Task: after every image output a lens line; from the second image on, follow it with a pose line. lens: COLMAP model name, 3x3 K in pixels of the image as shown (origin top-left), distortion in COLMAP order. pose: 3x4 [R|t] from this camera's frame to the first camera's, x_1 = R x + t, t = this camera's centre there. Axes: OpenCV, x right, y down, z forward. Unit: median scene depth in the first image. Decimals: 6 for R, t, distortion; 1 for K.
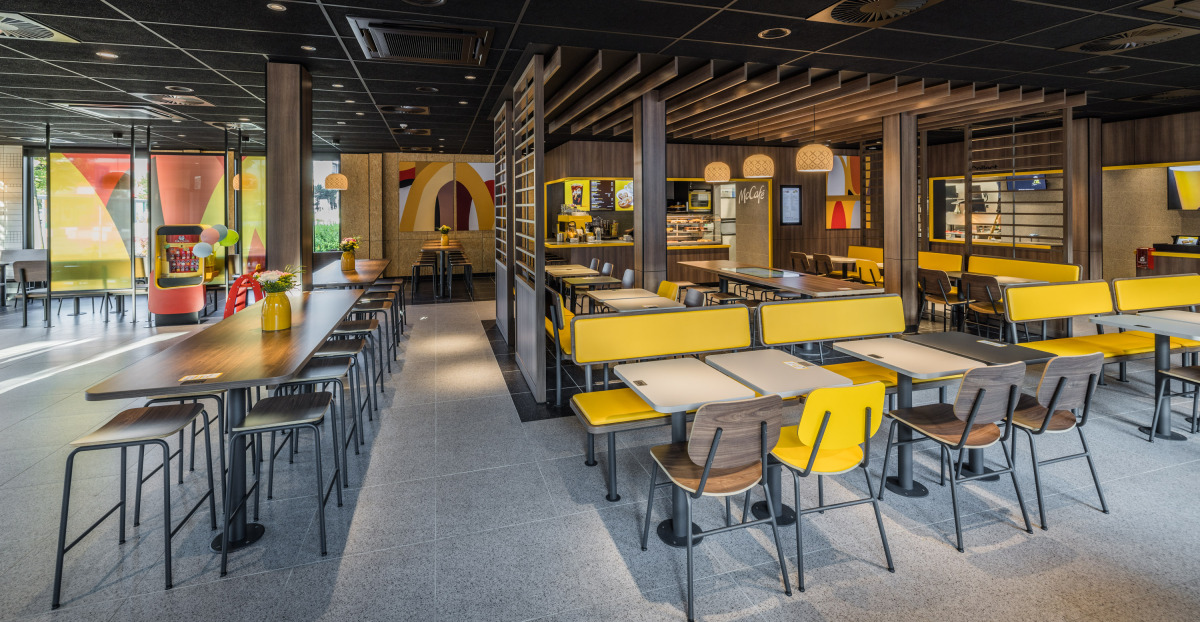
lens RADIAL K [[516.1, 0, 598.5], [0, 516.1, 309.7], [0, 0, 1]] dist [-0.001161, 0.000047]
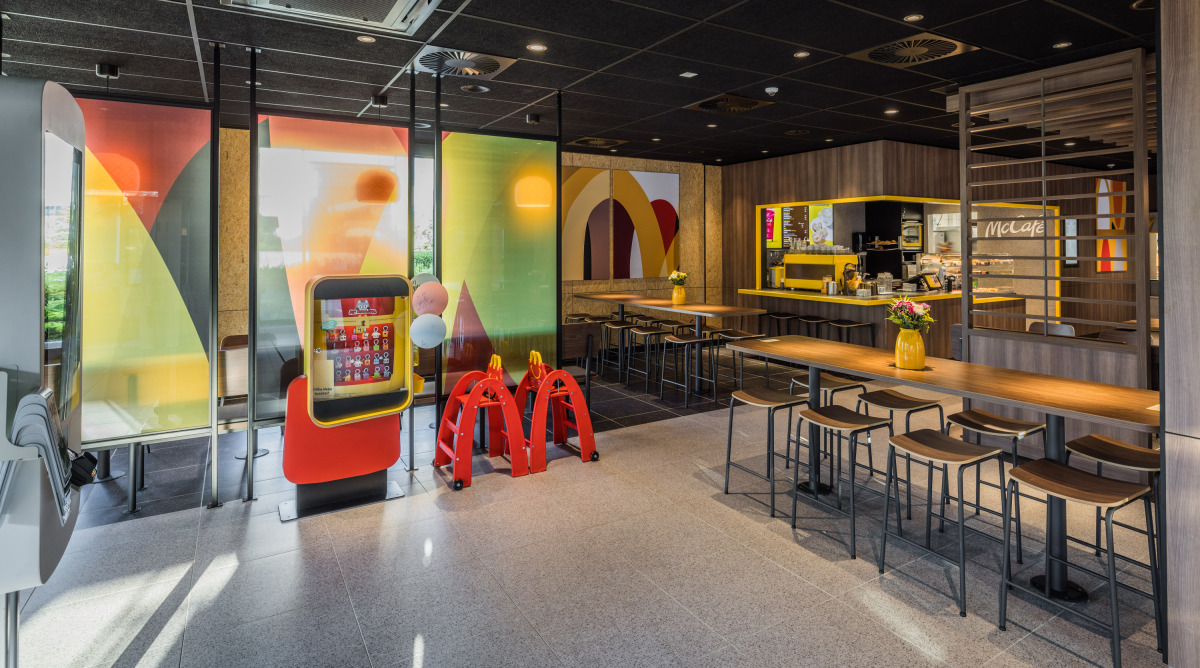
lens RADIAL K [[634.1, 0, 606.0], [0, 634.1, 327.9], [0, 0, 1]] dist [-0.000352, 0.001143]
pose [[0.968645, -0.026923, 0.246986, -0.473012], [0.043401, 0.997162, -0.061516, -0.049431], [-0.244629, 0.070306, 0.967065, 0.276193]]
